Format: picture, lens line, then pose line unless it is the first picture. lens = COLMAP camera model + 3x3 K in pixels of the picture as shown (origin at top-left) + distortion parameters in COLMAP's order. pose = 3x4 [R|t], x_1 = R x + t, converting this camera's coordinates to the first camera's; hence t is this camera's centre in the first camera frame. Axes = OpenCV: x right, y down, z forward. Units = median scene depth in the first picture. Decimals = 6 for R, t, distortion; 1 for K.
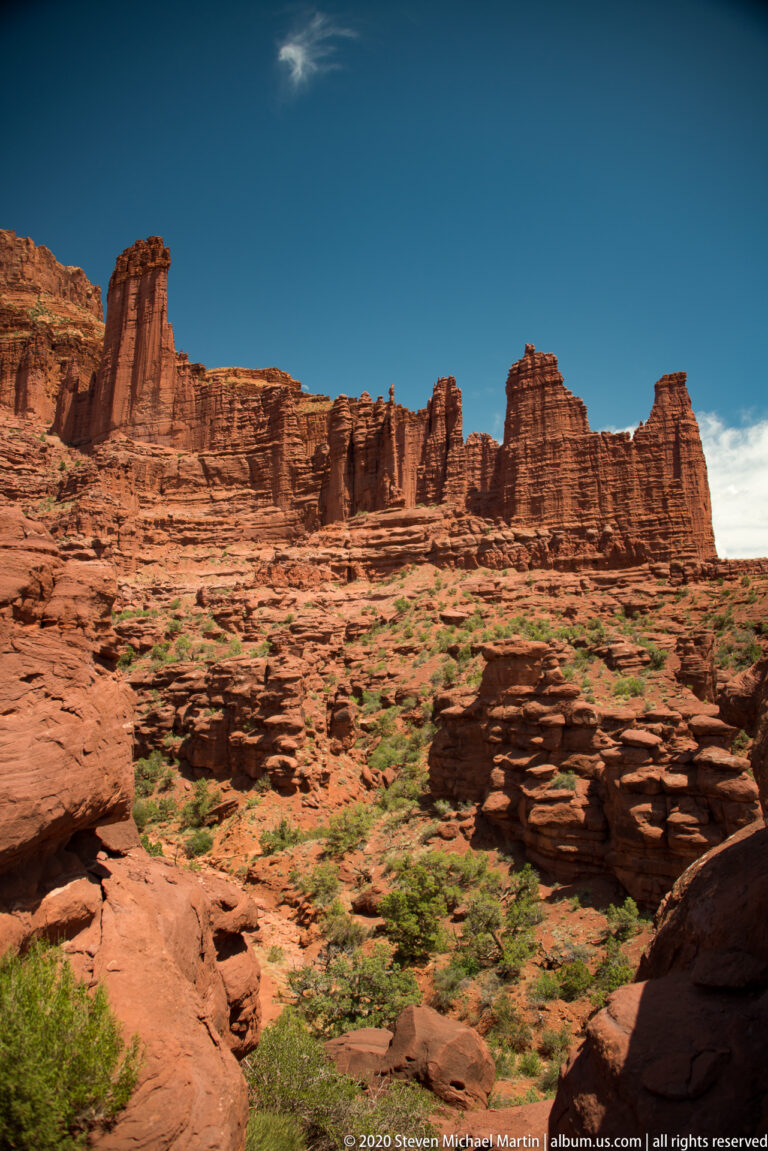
lens RADIAL K [[929.7, 0, 387.8], [0, 929.7, 592.0], [0, 0, 1]] dist [-0.116228, 0.010685]
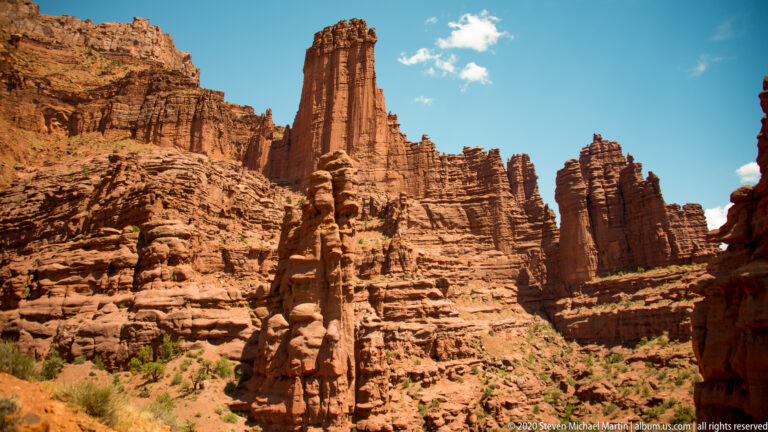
lens RADIAL K [[623.6, 0, 384.0], [0, 623.6, 216.0], [0, 0, 1]] dist [-0.131005, 0.062485]
pose [[0.990031, 0.058349, 0.128193, -0.354986], [-0.040256, 0.989410, -0.139454, -0.021092], [-0.134972, 0.132903, 0.981896, 0.254672]]
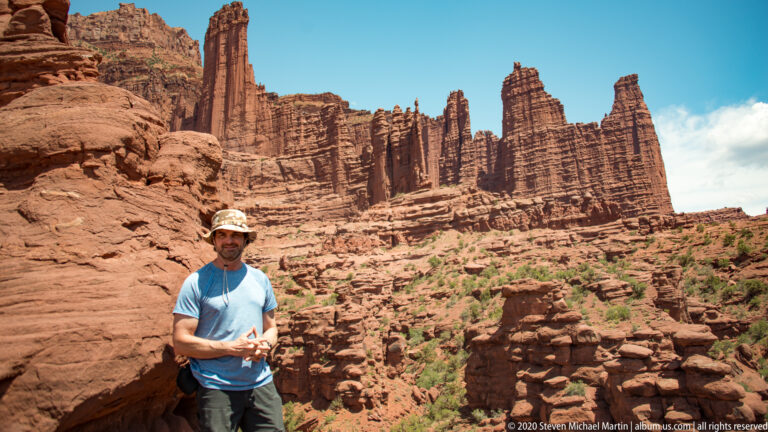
lens RADIAL K [[696.4, 0, 382.3], [0, 696.4, 183.3], [0, 0, 1]] dist [-0.071301, 0.078595]
pose [[0.996933, -0.059557, -0.050766, -0.000965], [0.054020, 0.993086, -0.104221, 0.001421], [0.056622, 0.101159, 0.993258, 0.002988]]
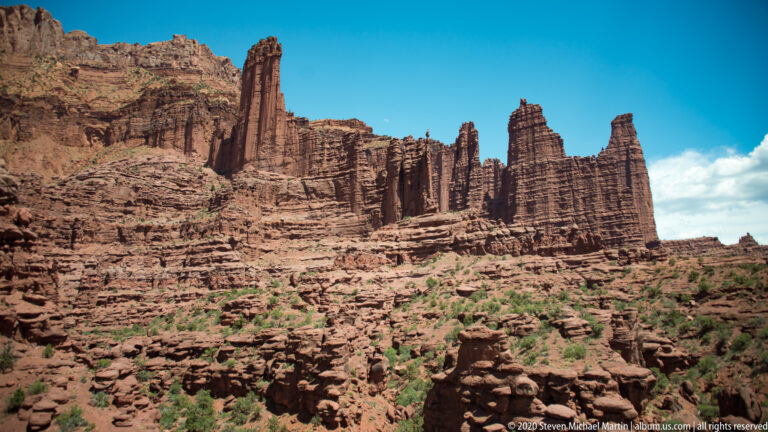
lens RADIAL K [[621.2, 0, 381.2], [0, 621.2, 230.1], [0, 0, 1]] dist [-0.125781, 0.035014]
pose [[0.996013, -0.017102, -0.087552, 0.012501], [0.012248, 0.998373, -0.055688, -0.007564], [0.088362, 0.054393, 0.994602, 0.010409]]
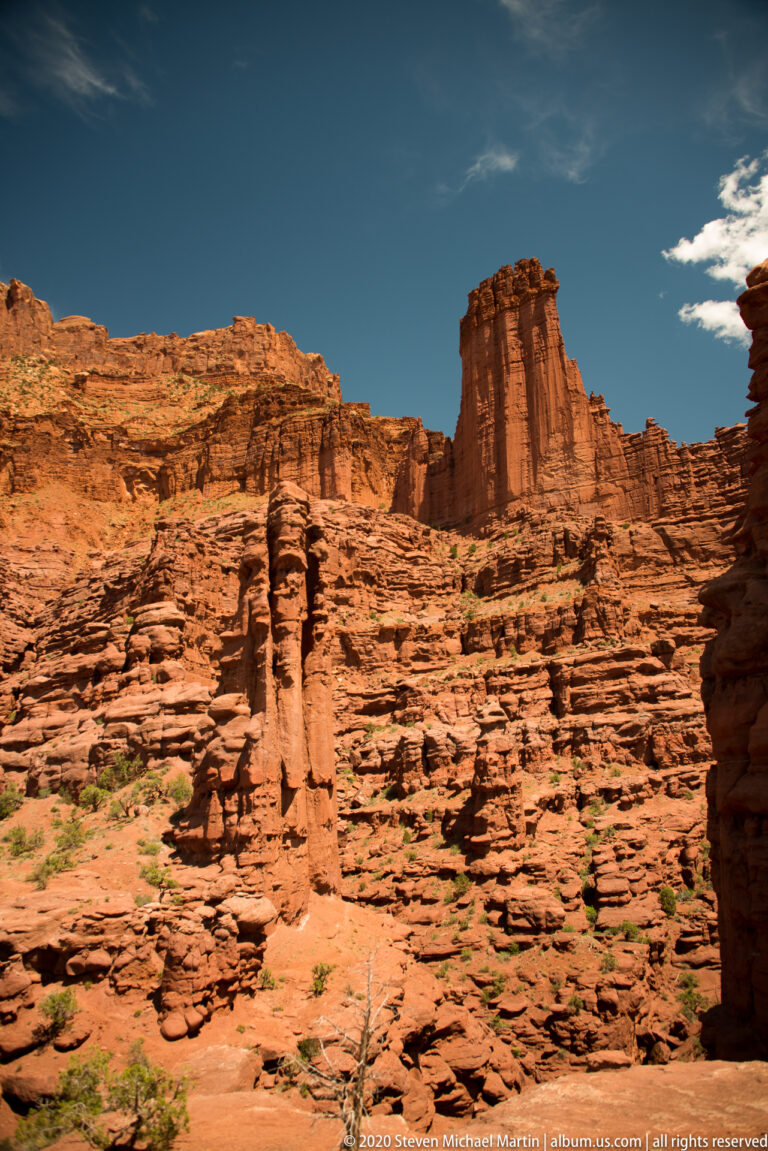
lens RADIAL K [[955.0, 0, 382.8], [0, 955.0, 590.1], [0, 0, 1]] dist [-0.121790, 0.000000]
pose [[0.983295, -0.066578, -0.169404, -0.297177], [0.046538, 0.991726, -0.119637, -0.017265], [0.175967, 0.109755, 0.978258, 0.241403]]
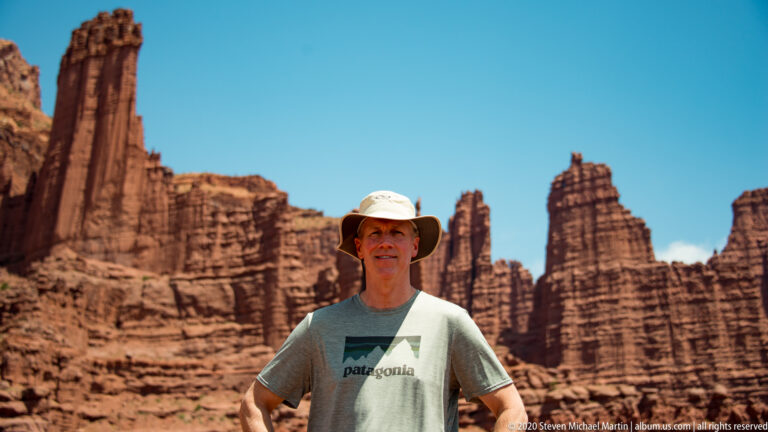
lens RADIAL K [[1138.8, 0, 383.5], [0, 1138.8, 202.4], [0, 0, 1]] dist [0.236689, 0.519880]
pose [[0.999756, 0.021991, 0.002074, -0.025217], [-0.021023, 0.976110, -0.216258, -0.002599], [-0.006780, 0.216161, 0.976334, 0.020438]]
